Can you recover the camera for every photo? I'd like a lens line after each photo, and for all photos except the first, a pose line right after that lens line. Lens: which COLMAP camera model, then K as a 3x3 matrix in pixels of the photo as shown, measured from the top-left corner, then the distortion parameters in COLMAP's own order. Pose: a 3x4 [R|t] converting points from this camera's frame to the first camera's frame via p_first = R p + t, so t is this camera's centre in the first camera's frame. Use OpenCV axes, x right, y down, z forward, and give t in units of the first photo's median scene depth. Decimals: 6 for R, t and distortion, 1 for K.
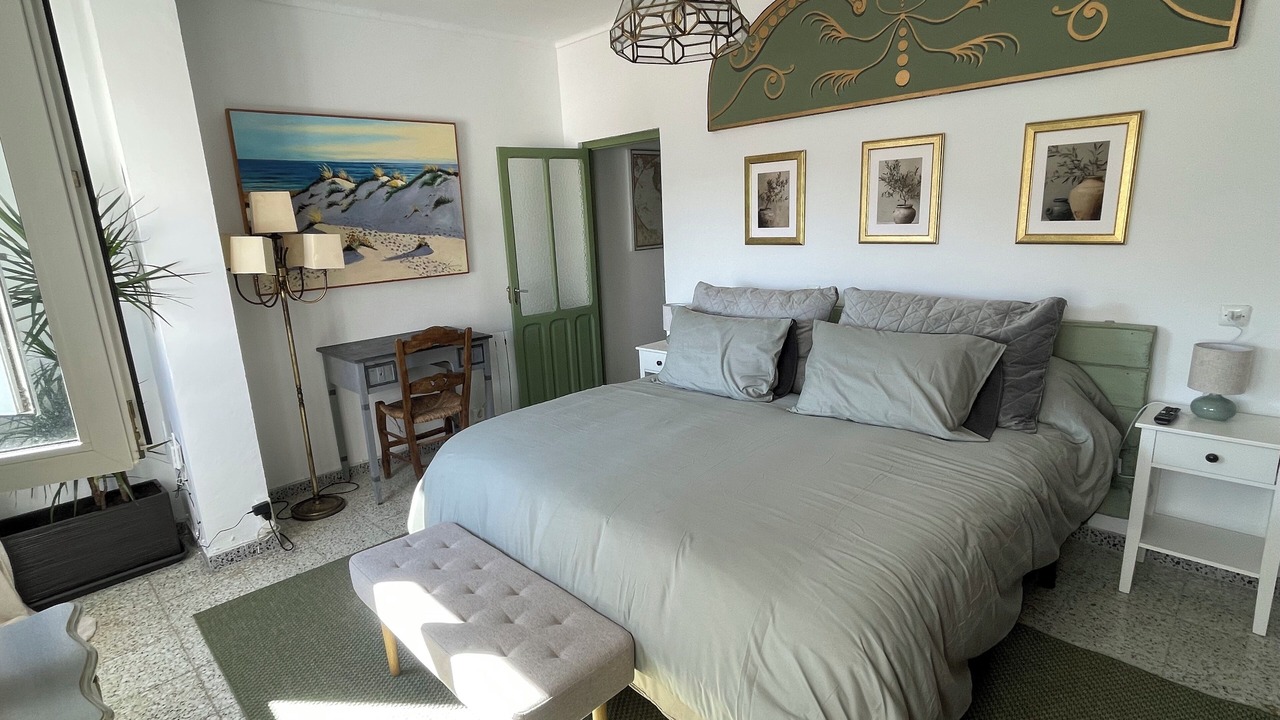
lens RADIAL K [[643.5, 0, 639.9], [0, 643.5, 357.4], [0, 0, 1]] dist [0.002546, -0.000680]
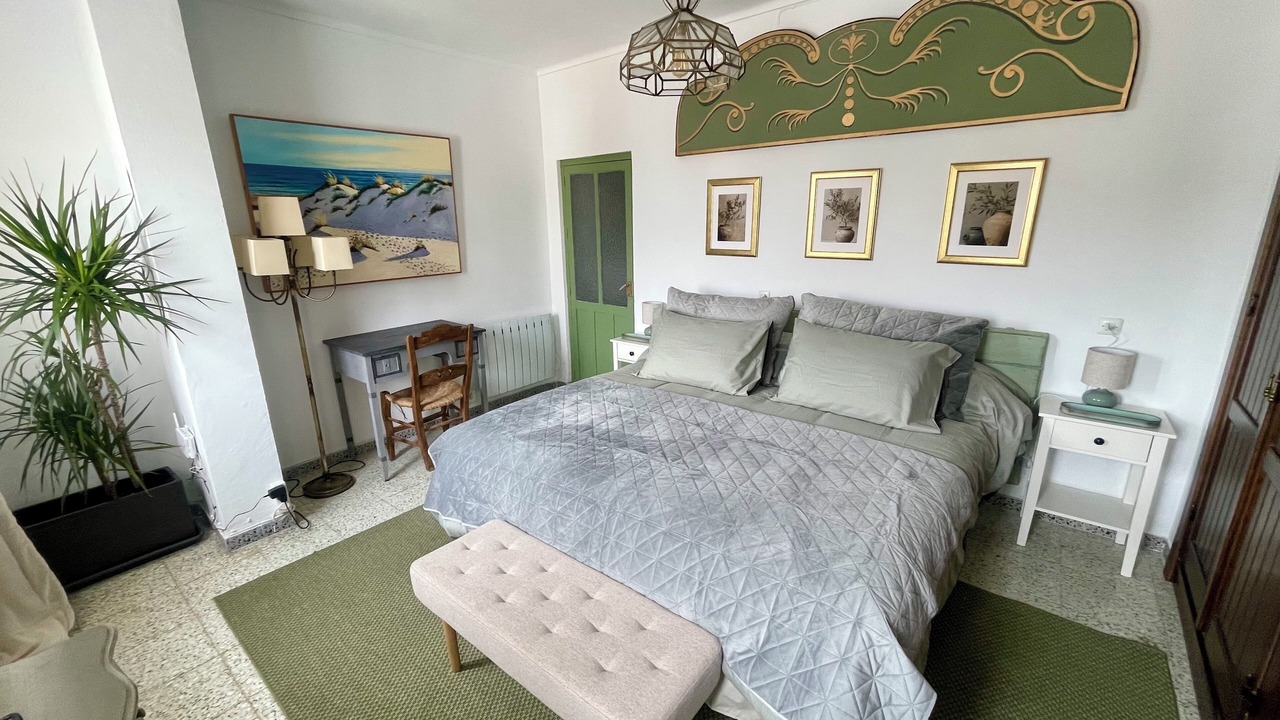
lens RADIAL K [[513.5, 0, 636.3], [0, 513.5, 354.0], [0, 0, 1]] dist [0.001387, -0.000062]
pose [[0.993351, 0.001882, 0.115110, -0.079316], [-0.006280, 0.999263, 0.037858, -0.030215], [-0.114954, -0.038330, 0.992631, 0.074962]]
